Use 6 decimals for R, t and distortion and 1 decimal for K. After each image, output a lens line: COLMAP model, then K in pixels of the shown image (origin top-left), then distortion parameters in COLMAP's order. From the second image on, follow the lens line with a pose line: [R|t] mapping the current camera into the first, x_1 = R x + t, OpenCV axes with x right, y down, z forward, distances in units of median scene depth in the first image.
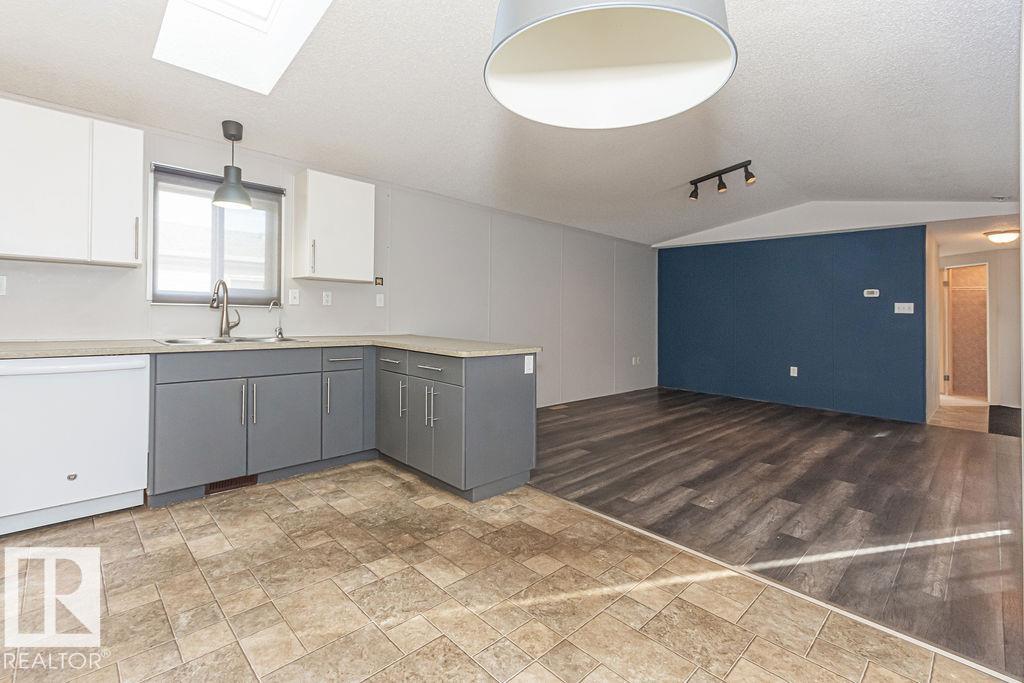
lens RADIAL K [[461.8, 0, 515.2], [0, 461.8, 316.6], [0, 0, 1]] dist [0.007152, -0.001364]
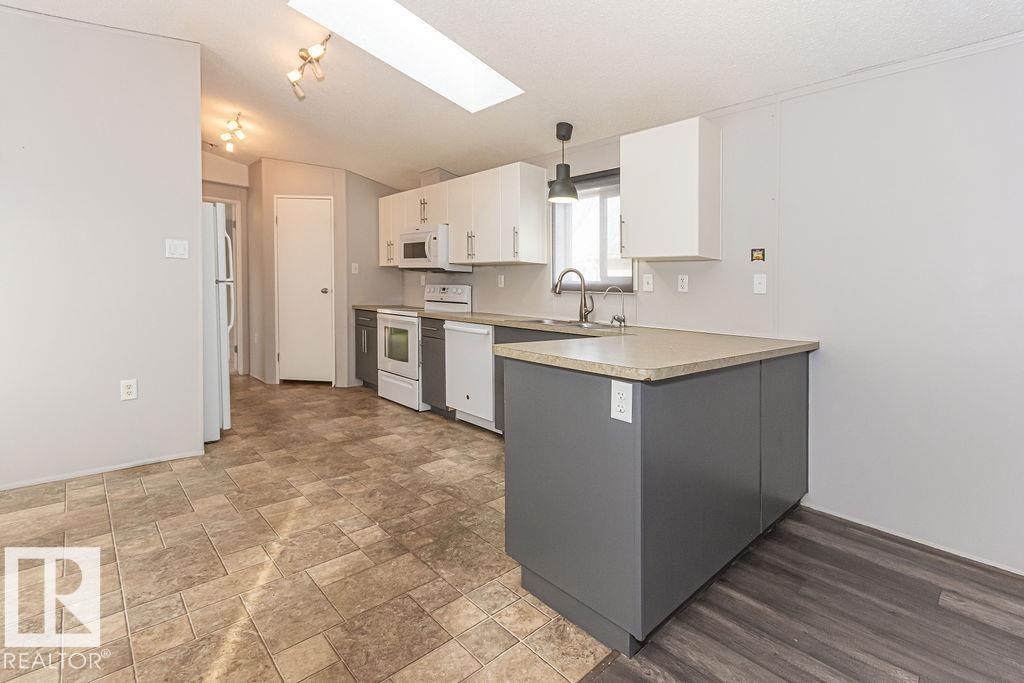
lens RADIAL K [[461.8, 0, 519.8], [0, 461.8, 337.2], [0, 0, 1]] dist [0.007152, -0.001364]
pose [[-0.010995, 0.069108, -0.997549, 0.494452], [-0.045279, 0.996551, 0.069538, 0.013609], [0.998914, 0.045932, -0.007828, 0.929921]]
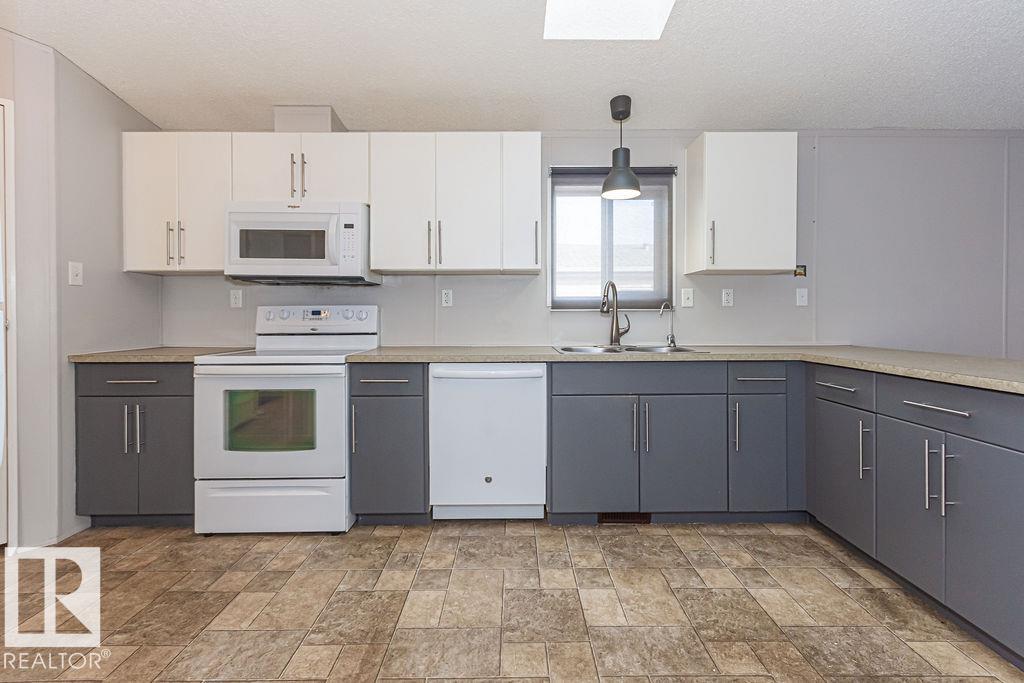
lens RADIAL K [[461.8, 0, 515.3], [0, 461.8, 334.9], [0, 0, 1]] dist [0.007152, -0.001364]
pose [[0.715013, 0.002560, -0.699106, -0.155598], [0.014652, 0.999719, 0.018645, 0.005140], [0.698958, -0.023575, 0.714774, 0.251410]]
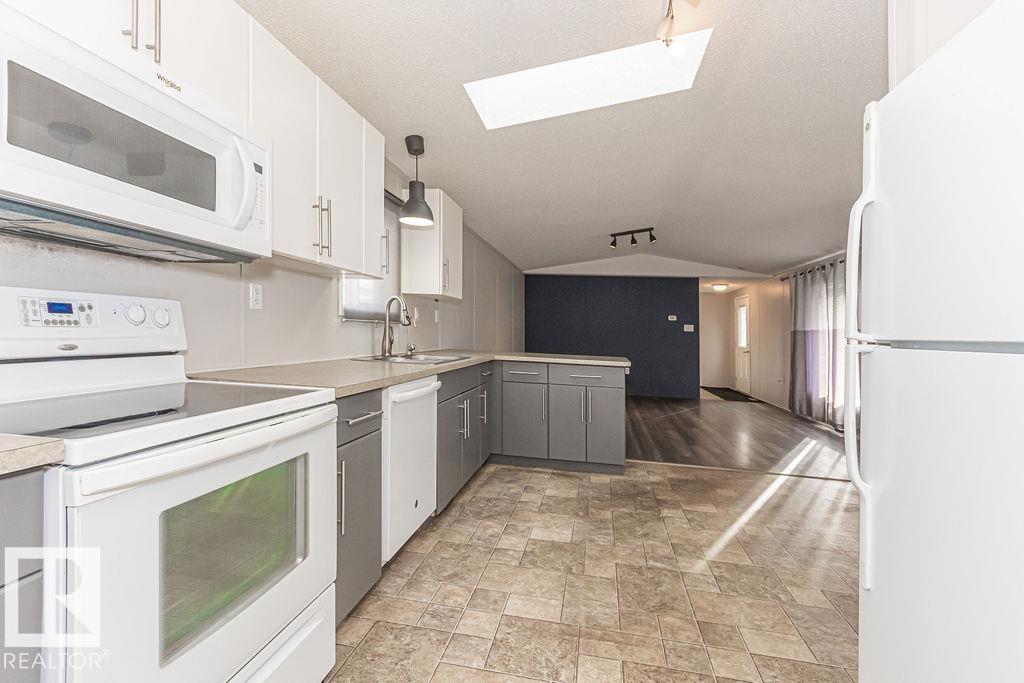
lens RADIAL K [[461.8, 0, 516.4], [0, 461.8, 326.6], [0, 0, 1]] dist [0.007152, -0.001364]
pose [[0.815794, 0.015031, 0.578147, -1.064931], [-0.016953, 0.999854, -0.002073, -0.019440], [-0.578094, -0.008110, 0.815930, 0.079588]]
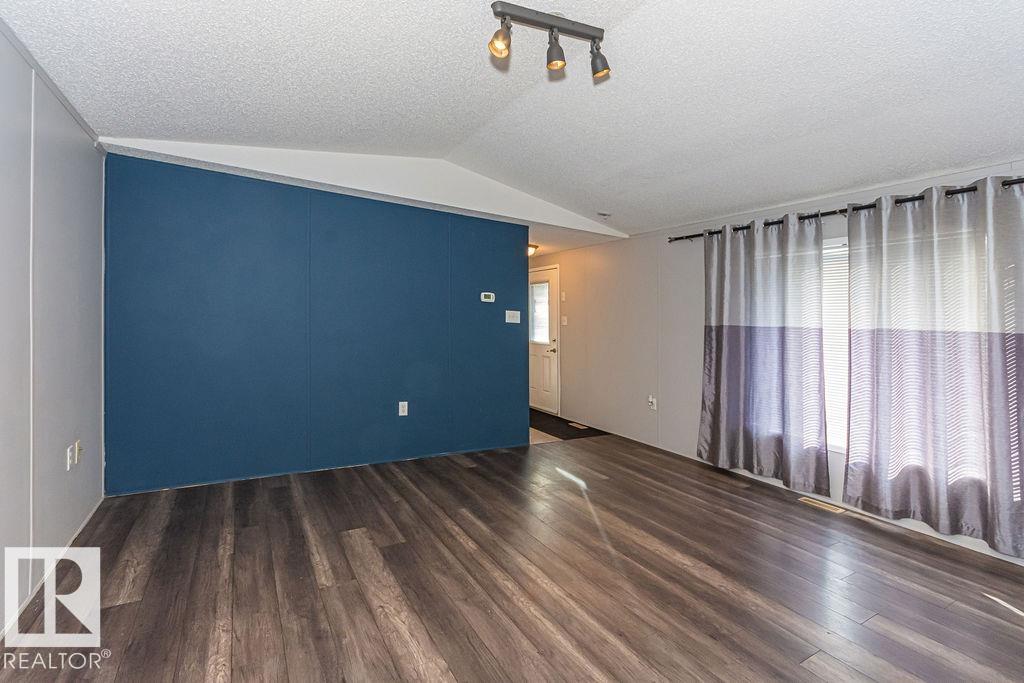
lens RADIAL K [[461.8, 0, 525.6], [0, 461.8, 318.7], [0, 0, 1]] dist [0.007152, -0.001364]
pose [[0.214128, -0.001863, 0.976804, -0.013510], [-0.030299, 0.999504, 0.008548, -0.042958], [-0.976336, -0.031426, 0.213966, 1.478853]]
